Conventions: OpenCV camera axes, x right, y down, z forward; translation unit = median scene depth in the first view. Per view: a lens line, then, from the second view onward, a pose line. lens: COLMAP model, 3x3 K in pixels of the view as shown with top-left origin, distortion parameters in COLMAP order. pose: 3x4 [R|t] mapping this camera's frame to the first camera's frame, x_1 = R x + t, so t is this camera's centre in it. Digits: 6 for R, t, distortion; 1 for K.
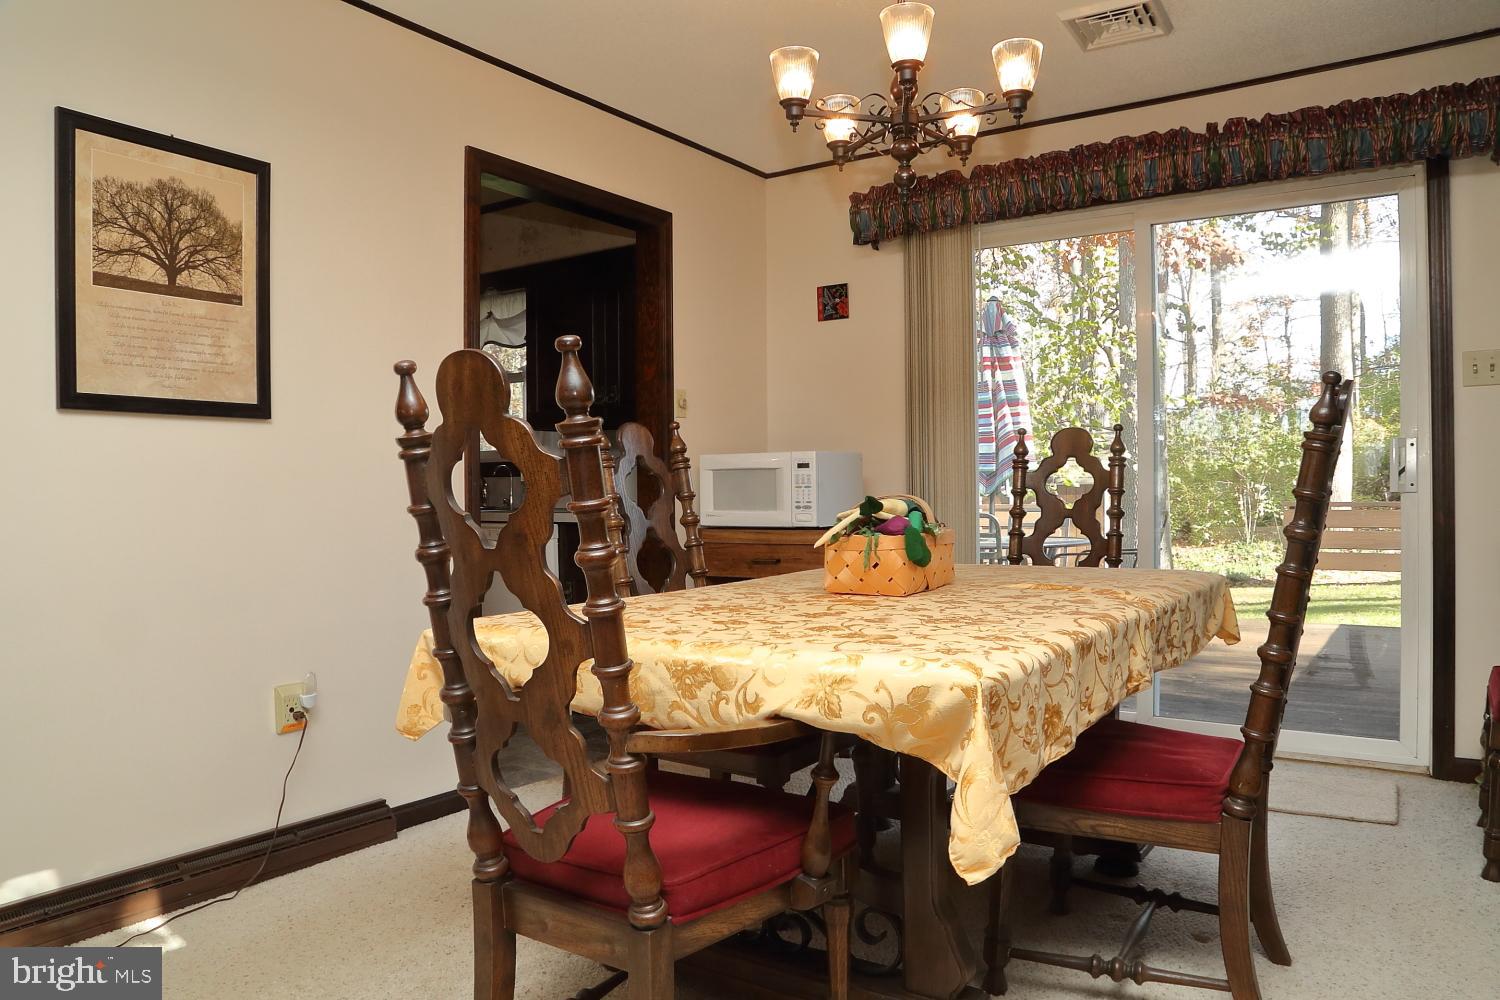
lens RADIAL K [[1032.4, 0, 754.5], [0, 1032.4, 500.1], [0, 0, 1]] dist [-0.095691, 0.043325]
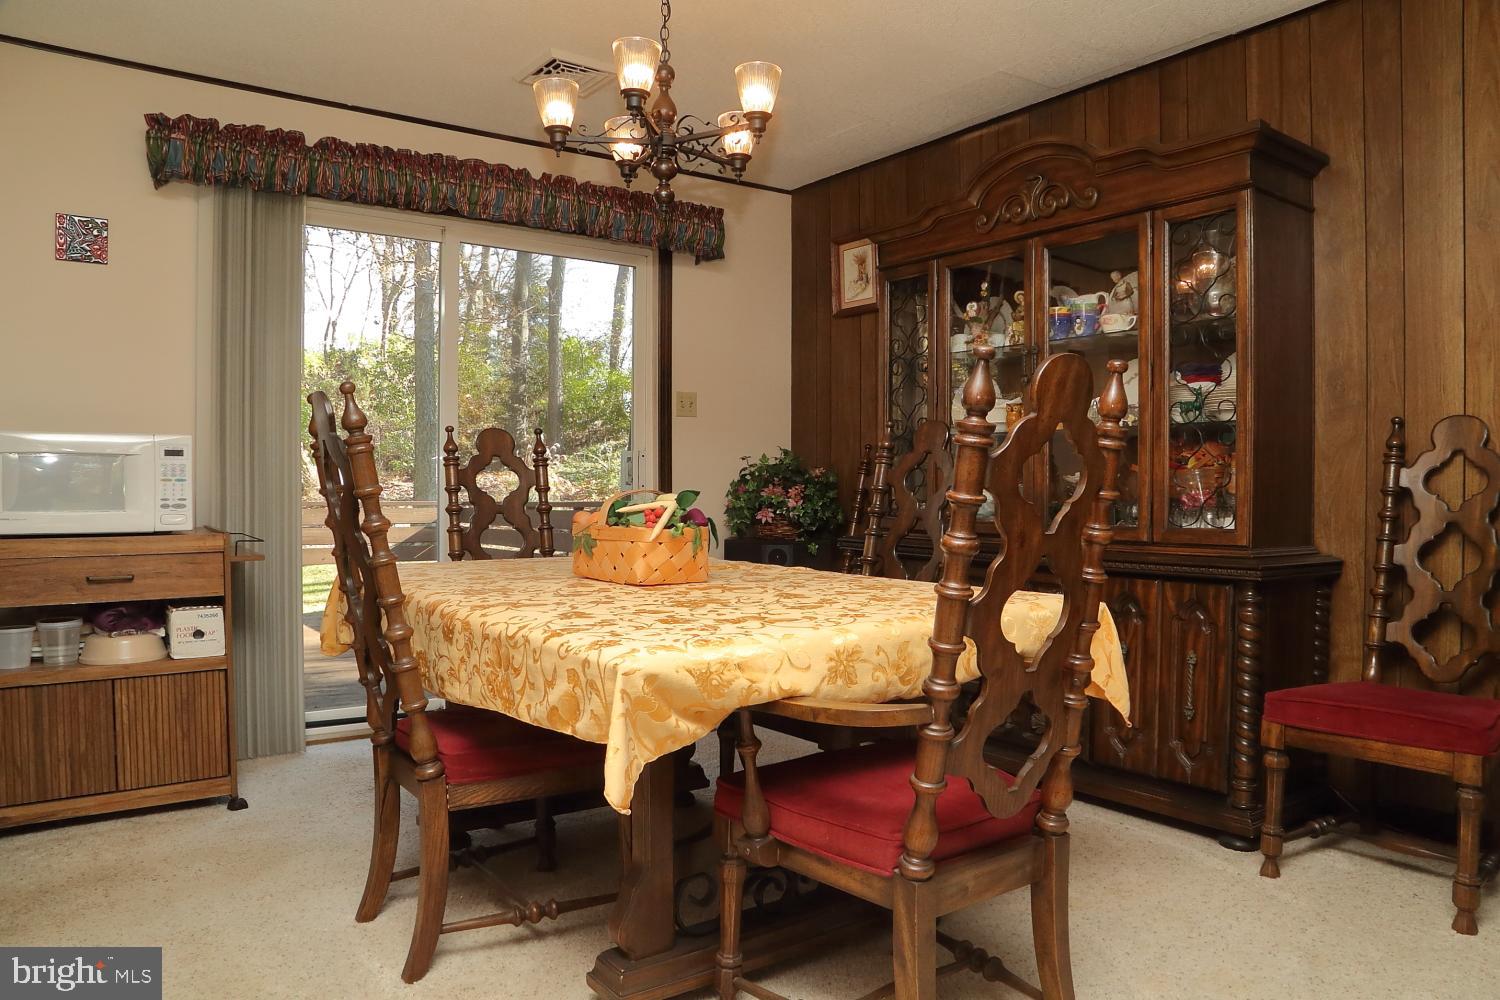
lens RADIAL K [[1032.4, 0, 738.5], [0, 1032.4, 500.9], [0, 0, 1]] dist [-0.095691, 0.043325]
pose [[0.368532, -0.000421, 0.929615, -0.545491], [0.002200, 0.999997, -0.000419, 0.004597], [-0.929613, 0.002200, 0.368532, 0.348535]]
